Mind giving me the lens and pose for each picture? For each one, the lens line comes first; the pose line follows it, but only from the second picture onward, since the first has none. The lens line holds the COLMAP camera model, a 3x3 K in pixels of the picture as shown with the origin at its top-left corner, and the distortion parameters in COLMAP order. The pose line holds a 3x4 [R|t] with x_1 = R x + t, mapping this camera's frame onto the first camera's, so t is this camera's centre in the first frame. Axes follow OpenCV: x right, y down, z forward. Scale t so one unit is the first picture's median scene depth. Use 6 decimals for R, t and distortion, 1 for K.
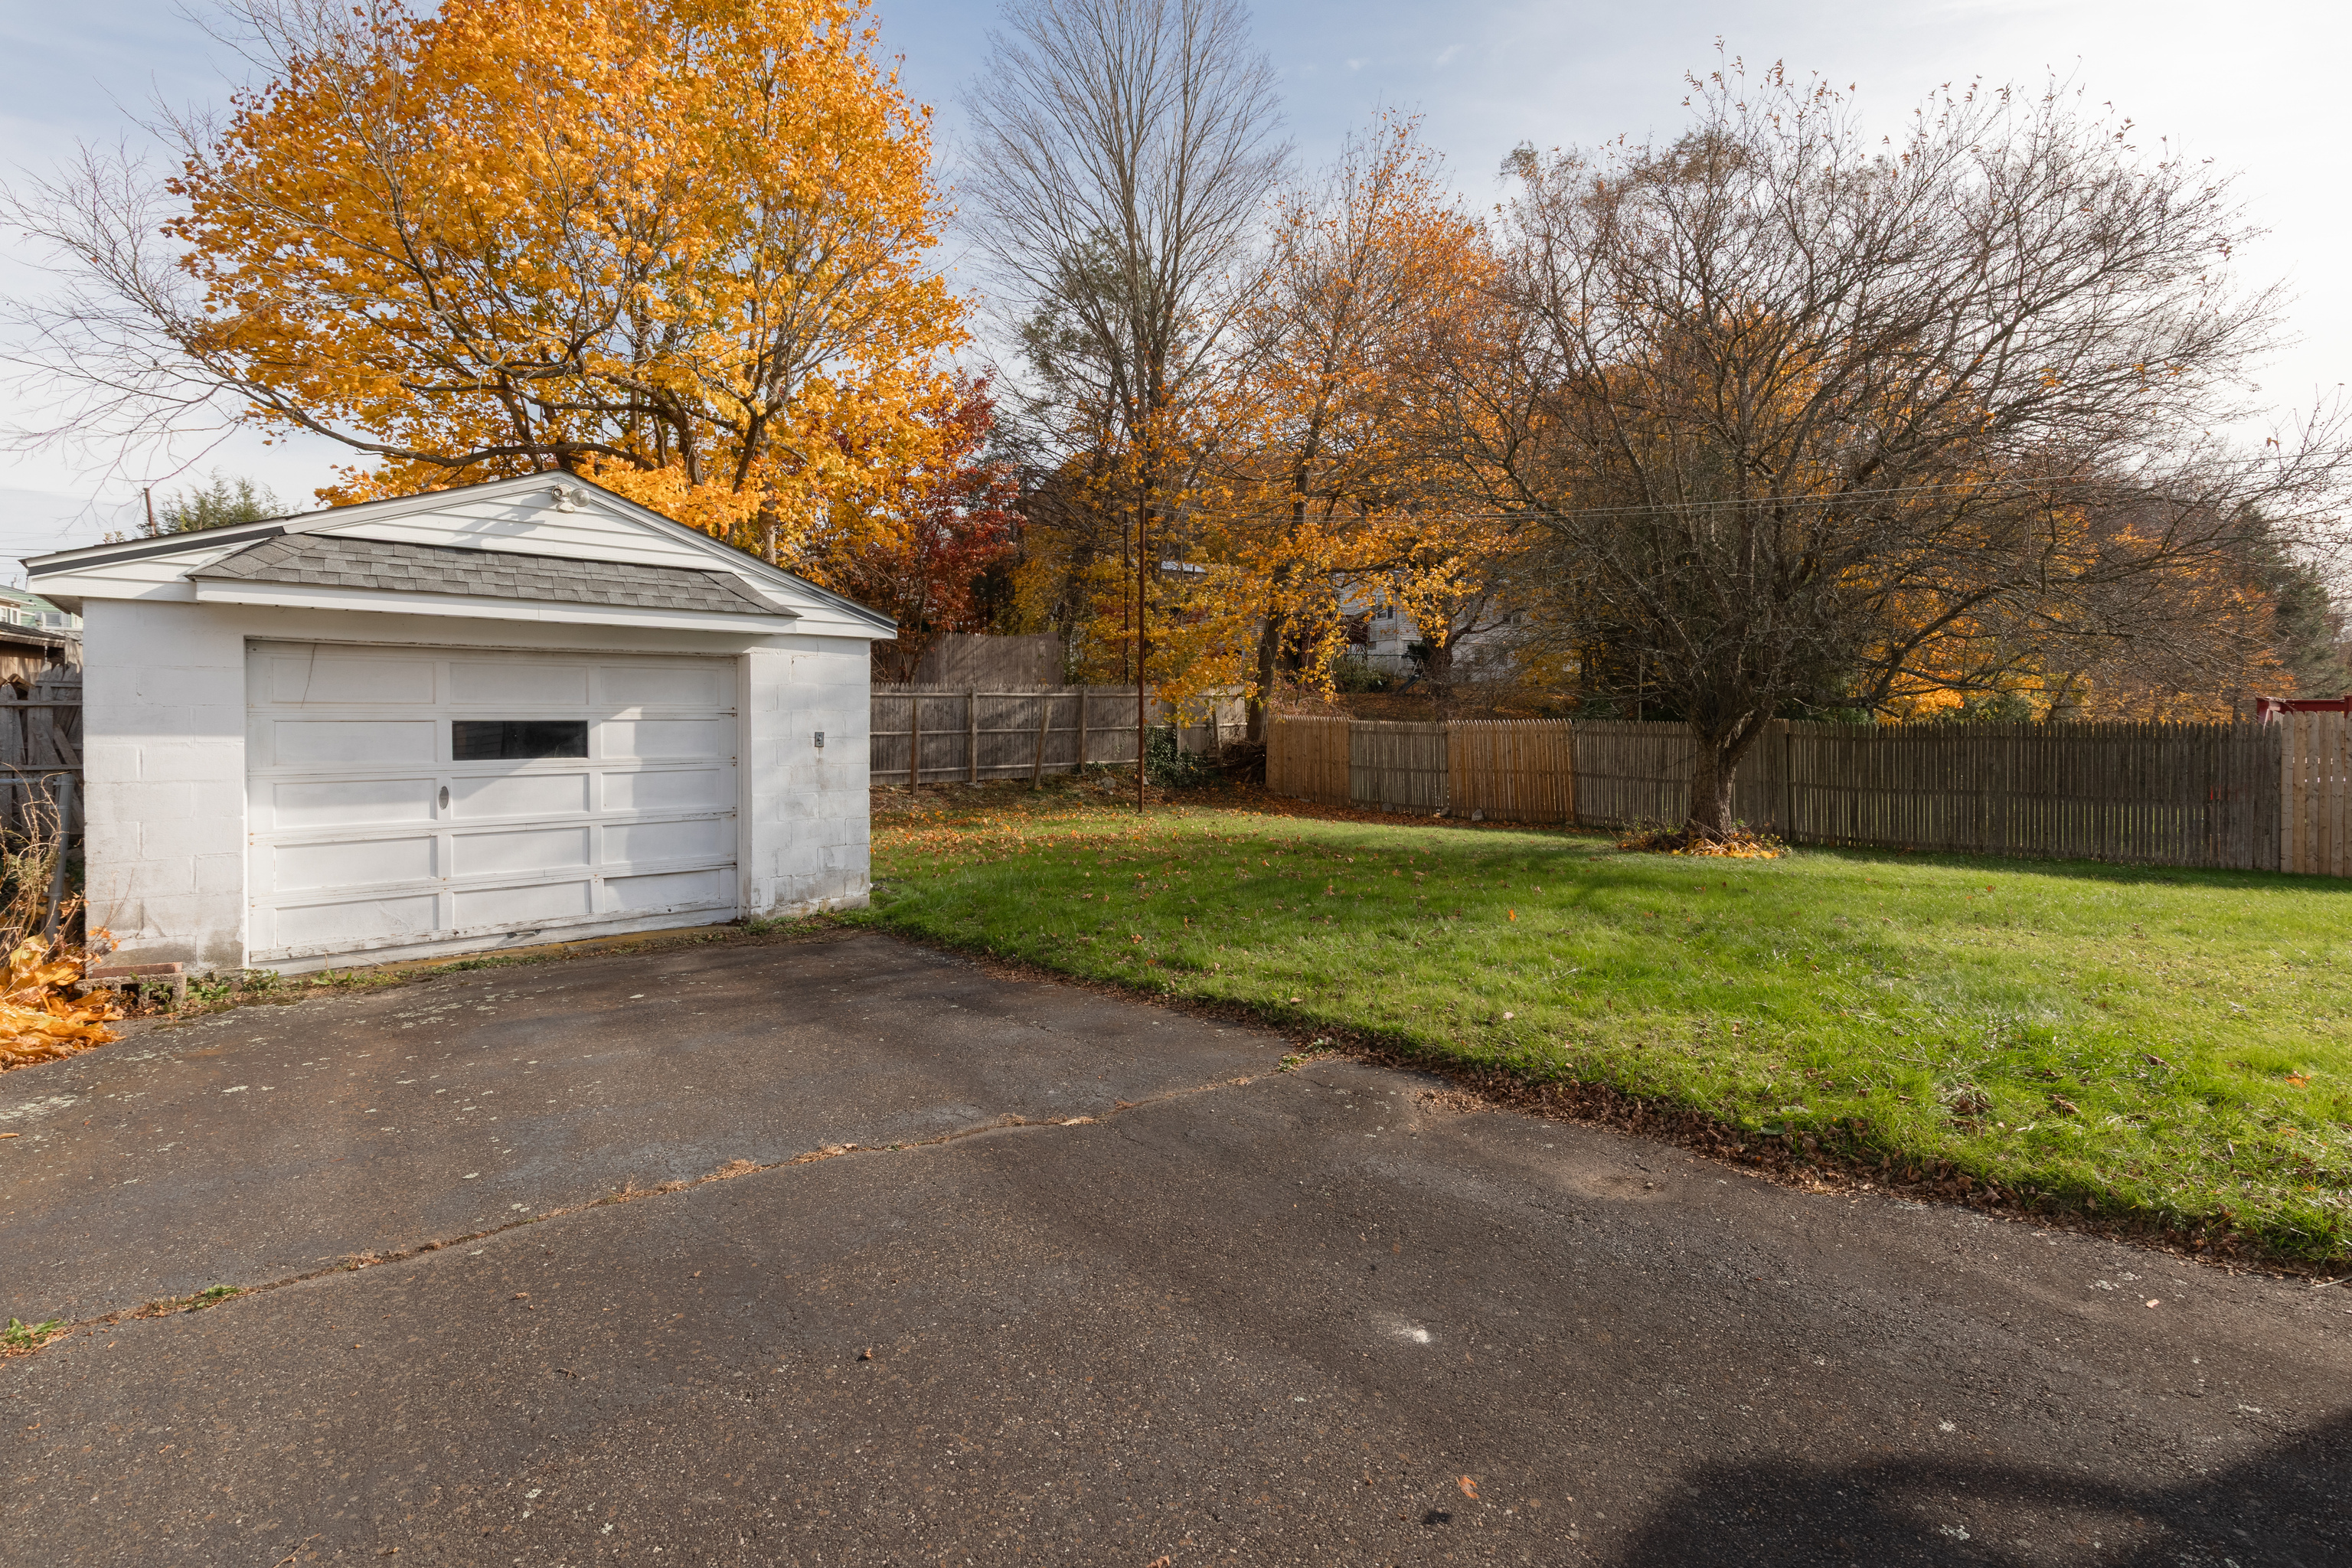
lens RADIAL K [[1070.9, 0, 1188.1], [0, 1070.9, 771.1], [0, 0, 1]] dist [0.002146, 0.000220]
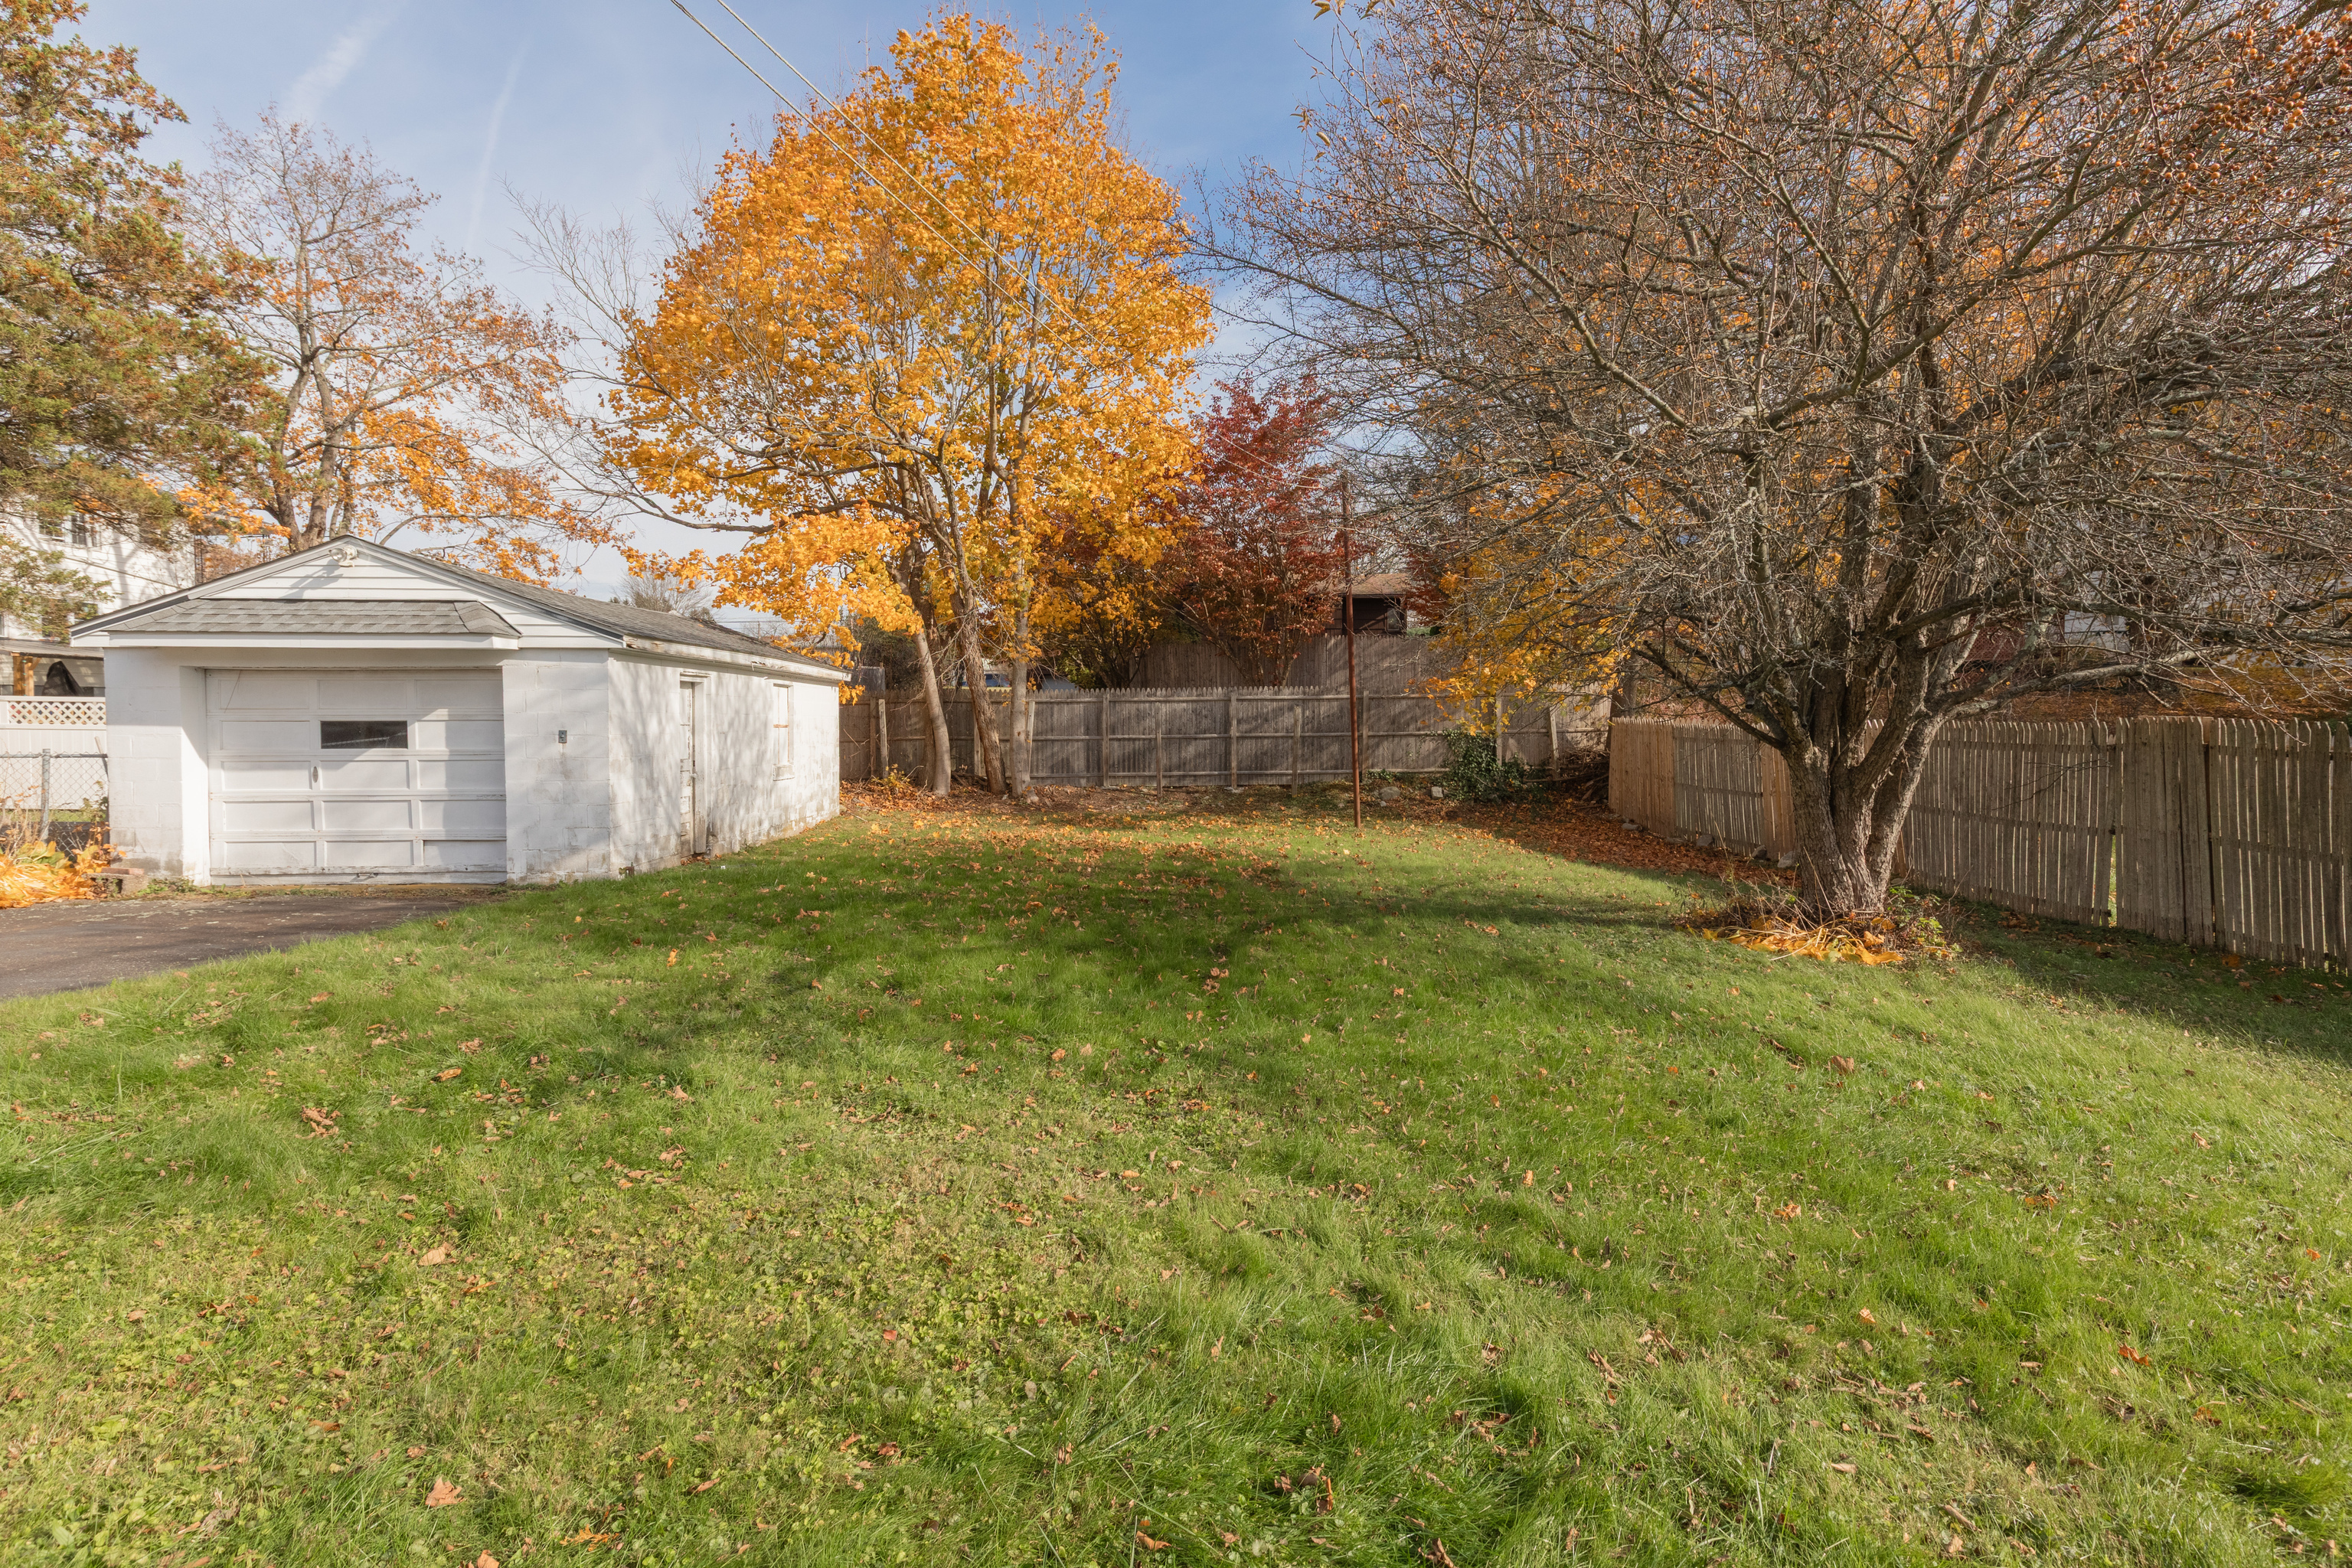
lens RADIAL K [[1070.9, 0, 1188.1], [0, 1070.9, 771.1], [0, 0, 1]] dist [0.002146, 0.000220]
pose [[0.777938, 0.026159, -0.627796, 1.025311], [-0.029560, 0.999550, 0.005020, -0.018942], [0.627646, 0.014652, 0.778361, 0.566319]]
